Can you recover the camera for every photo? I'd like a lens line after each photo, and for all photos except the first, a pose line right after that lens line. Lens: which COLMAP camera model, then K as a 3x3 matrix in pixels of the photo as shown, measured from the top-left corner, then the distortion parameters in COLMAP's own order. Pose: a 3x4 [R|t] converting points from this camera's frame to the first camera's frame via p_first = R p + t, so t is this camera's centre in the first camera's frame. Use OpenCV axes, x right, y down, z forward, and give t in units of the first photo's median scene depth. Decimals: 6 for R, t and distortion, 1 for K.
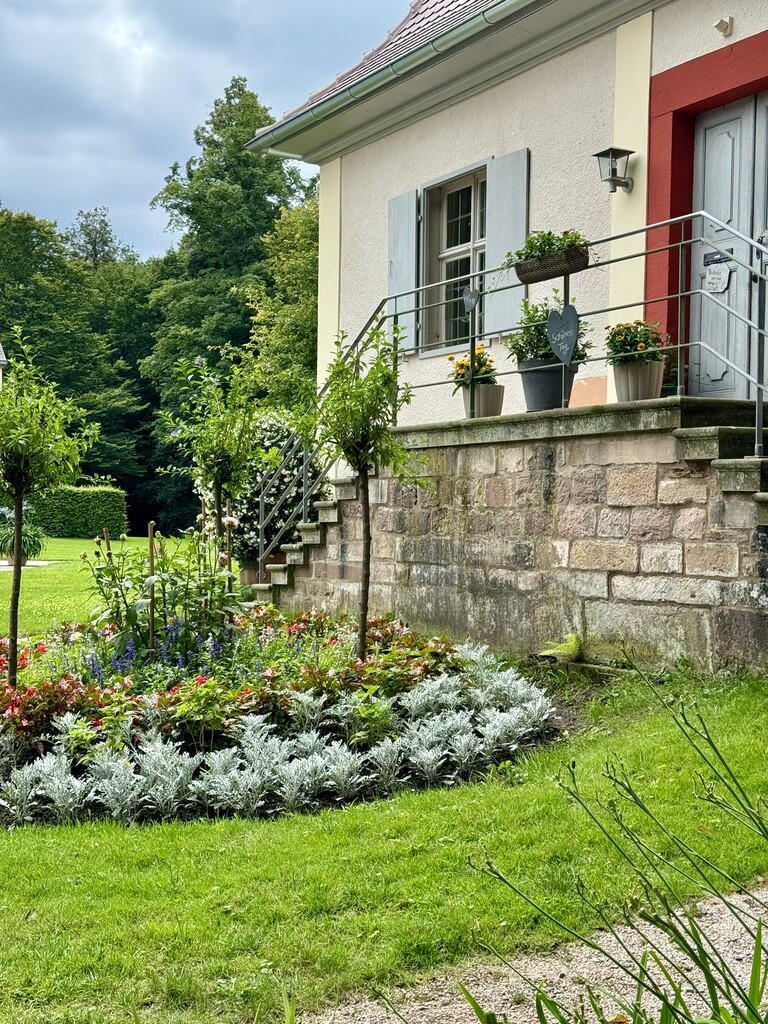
lens RADIAL K [[1446.7, 0, 384.0], [0, 1446.7, 512.0], [0, 0, 1]] dist [0.166024, -0.171303]
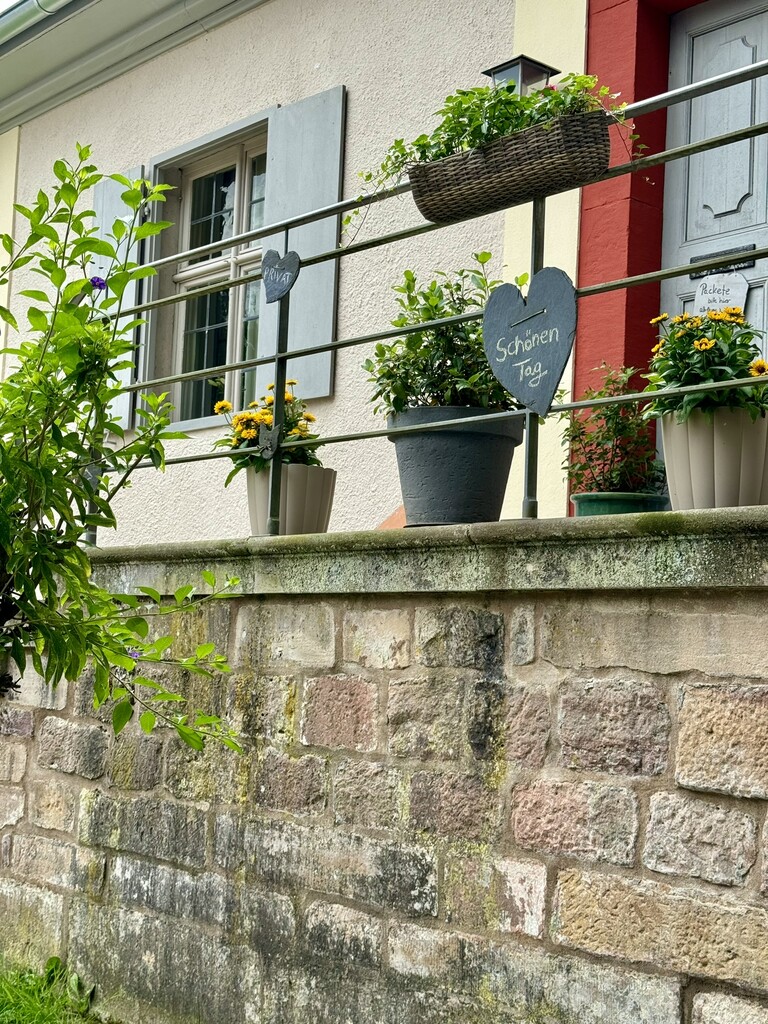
lens RADIAL K [[1446.7, 0, 384.0], [0, 1446.7, 512.0], [0, 0, 1]] dist [0.166024, -0.171303]
pose [[0.976402, 0.052943, 0.209369, 0.000414], [-0.033509, 0.994884, -0.095305, -0.031289], [-0.213343, 0.086040, 0.973181, 0.570624]]
